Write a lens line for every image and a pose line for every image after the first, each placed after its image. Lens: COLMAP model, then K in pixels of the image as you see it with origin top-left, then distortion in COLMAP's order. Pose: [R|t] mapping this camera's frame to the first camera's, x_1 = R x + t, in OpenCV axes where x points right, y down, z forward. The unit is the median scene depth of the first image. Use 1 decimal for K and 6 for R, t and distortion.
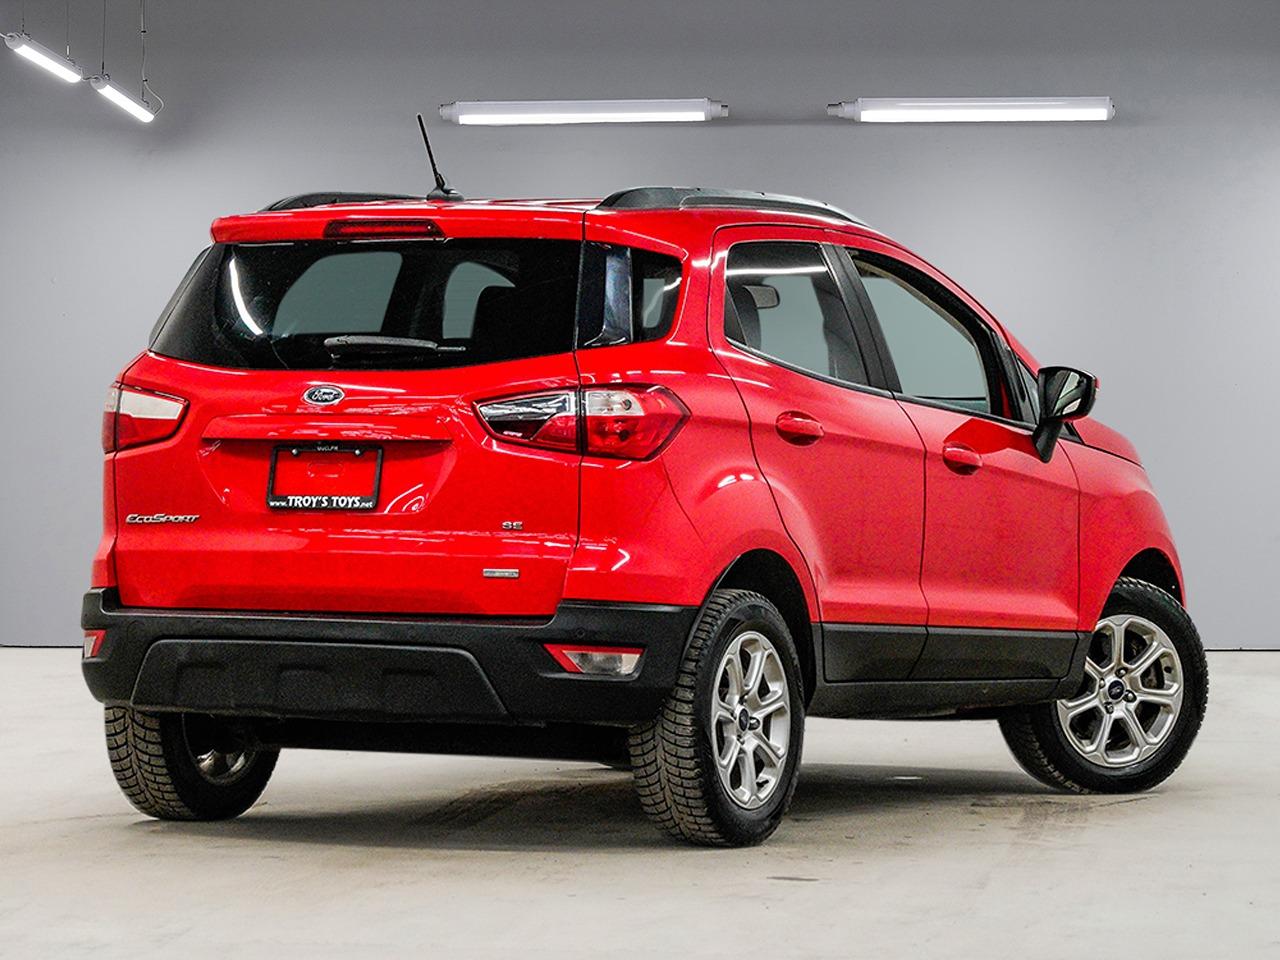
lens RADIAL K [[2600.9, 0, 640.0], [0, 2600.9, 480.0], [0, 0, 1]] dist [0.430416, 0.067330]
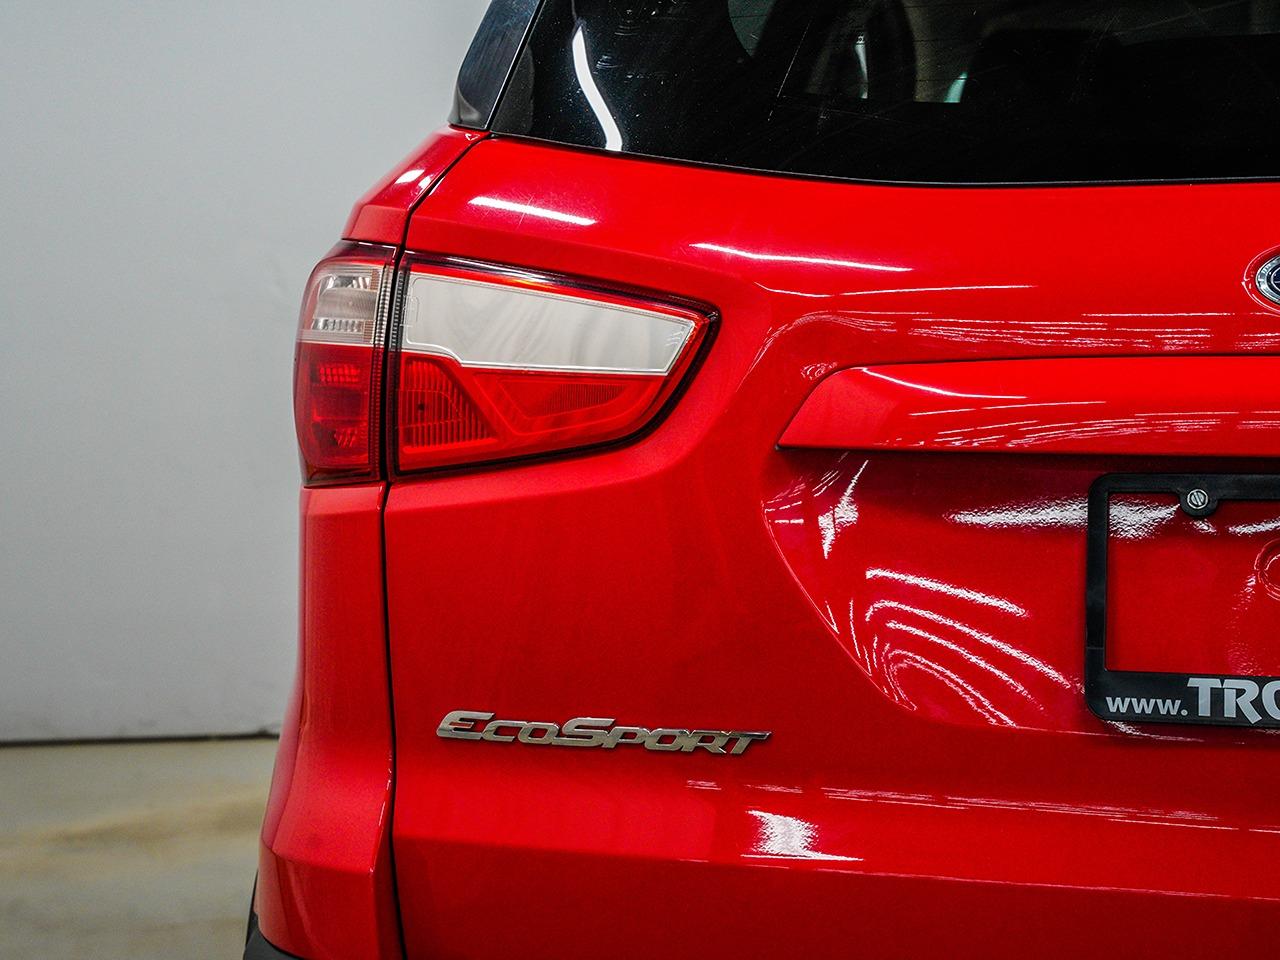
lens RADIAL K [[2600.9, 0, 640.0], [0, 2600.9, 480.0], [0, 0, 1]] dist [0.430416, 0.067330]
pose [[0.990984, -0.013163, 0.133335, -0.213702], [0.008870, 0.999425, 0.032739, -0.020940], [-0.133689, -0.031261, 0.990530, 0.730968]]
